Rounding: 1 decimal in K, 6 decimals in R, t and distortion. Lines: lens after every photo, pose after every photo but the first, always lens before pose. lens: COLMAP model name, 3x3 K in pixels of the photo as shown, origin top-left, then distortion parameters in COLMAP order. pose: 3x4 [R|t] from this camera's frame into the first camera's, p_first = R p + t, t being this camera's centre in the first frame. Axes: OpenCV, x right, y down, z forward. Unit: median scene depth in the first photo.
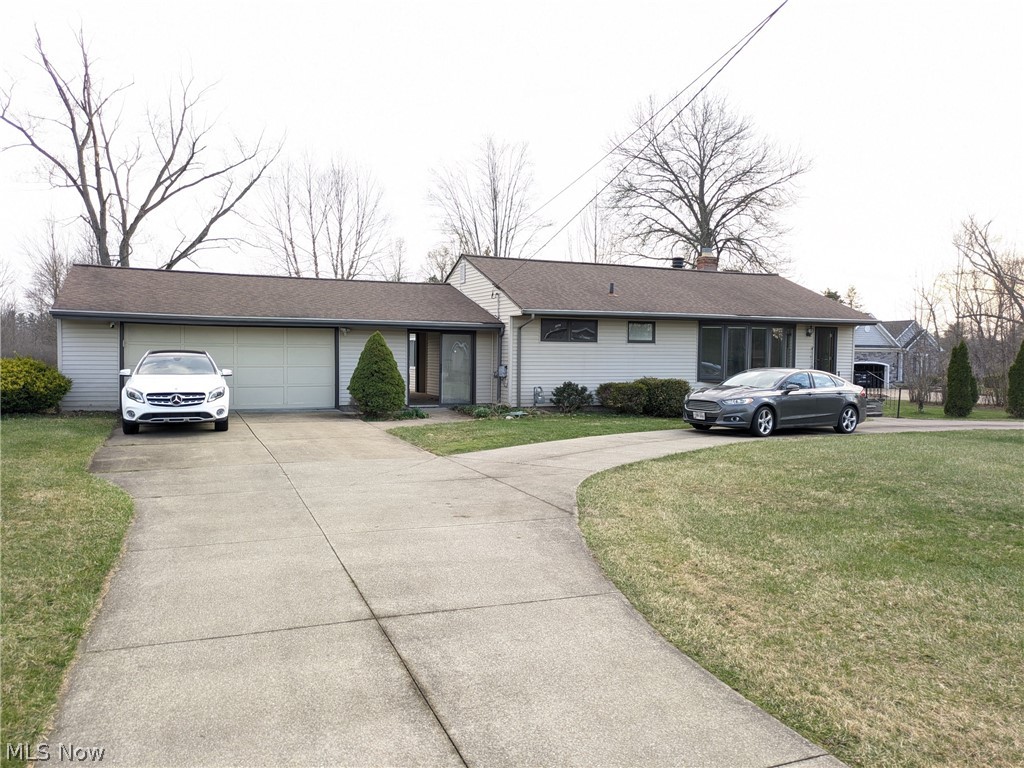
lens RADIAL K [[753.9, 0, 503.4], [0, 753.9, 384.1], [0, 0, 1]] dist [0.037749, -0.006446]
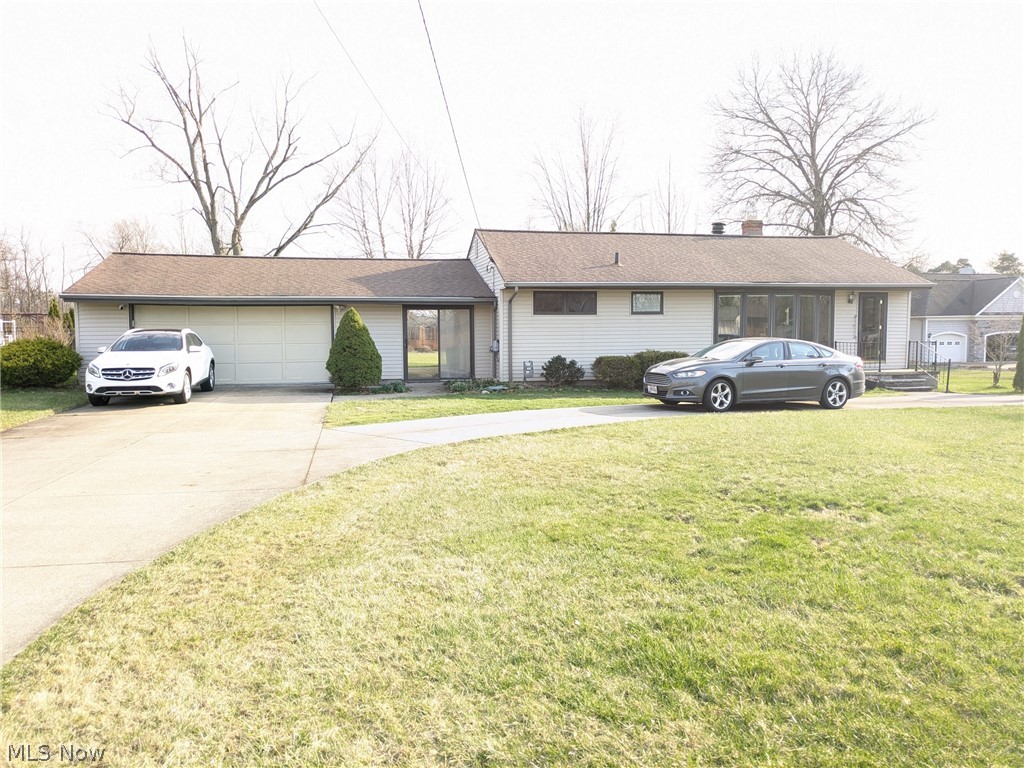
lens RADIAL K [[753.9, 0, 509.1], [0, 753.9, 383.8], [0, 0, 1]] dist [0.037749, -0.006446]
pose [[0.981099, -0.002100, -0.193497, 0.200148], [0.007676, 0.999577, 0.028067, 0.005172], [0.193356, -0.029022, 0.980699, 0.030250]]
